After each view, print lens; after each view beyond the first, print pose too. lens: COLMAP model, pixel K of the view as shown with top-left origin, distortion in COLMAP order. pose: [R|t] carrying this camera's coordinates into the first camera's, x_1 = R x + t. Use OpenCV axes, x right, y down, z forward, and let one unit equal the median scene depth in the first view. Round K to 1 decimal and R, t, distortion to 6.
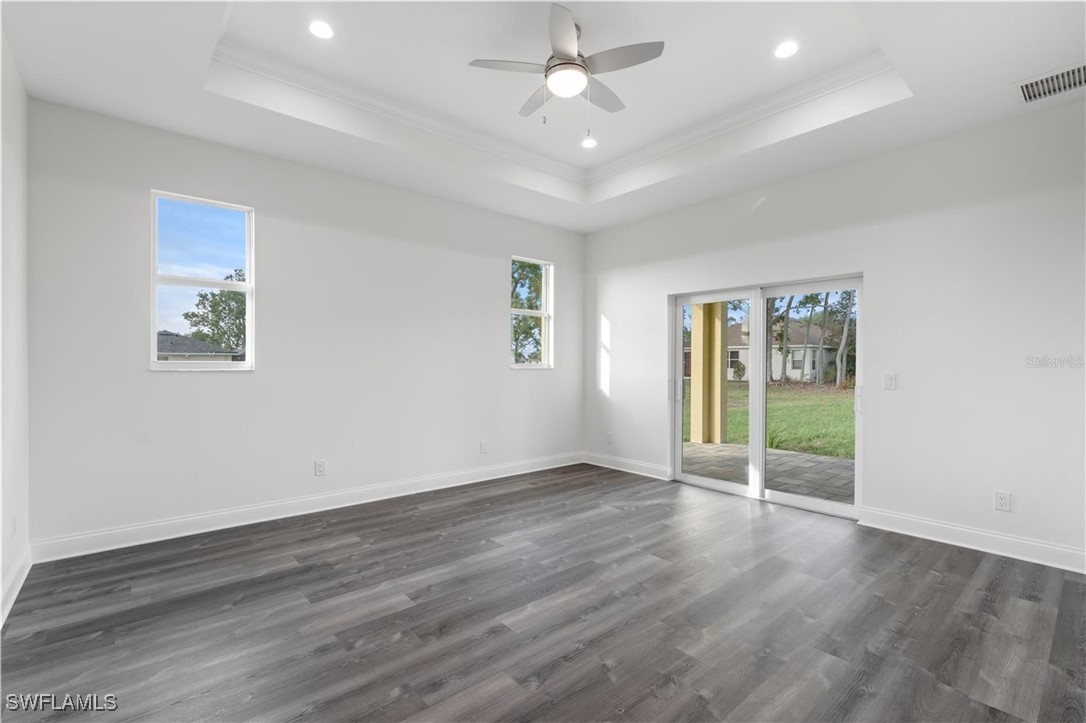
lens RADIAL K [[478.2, 0, 519.9], [0, 478.2, 361.9], [0, 0, 1]] dist [-0.004021, 0.000188]
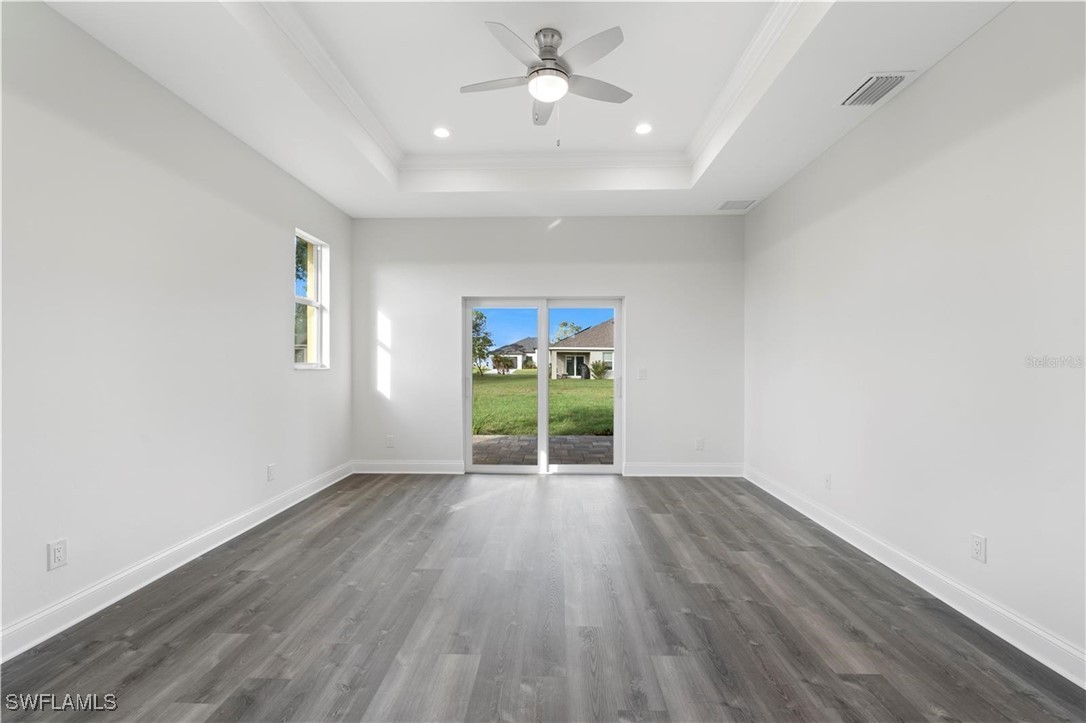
lens RADIAL K [[478.2, 0, 537.5], [0, 478.2, 362.7], [0, 0, 1]] dist [-0.004021, 0.000188]
pose [[0.672363, -0.005437, 0.740201, -0.473636], [0.001327, 0.999980, 0.006140, -0.002630], [-0.740220, -0.003146, 0.672357, 0.230953]]
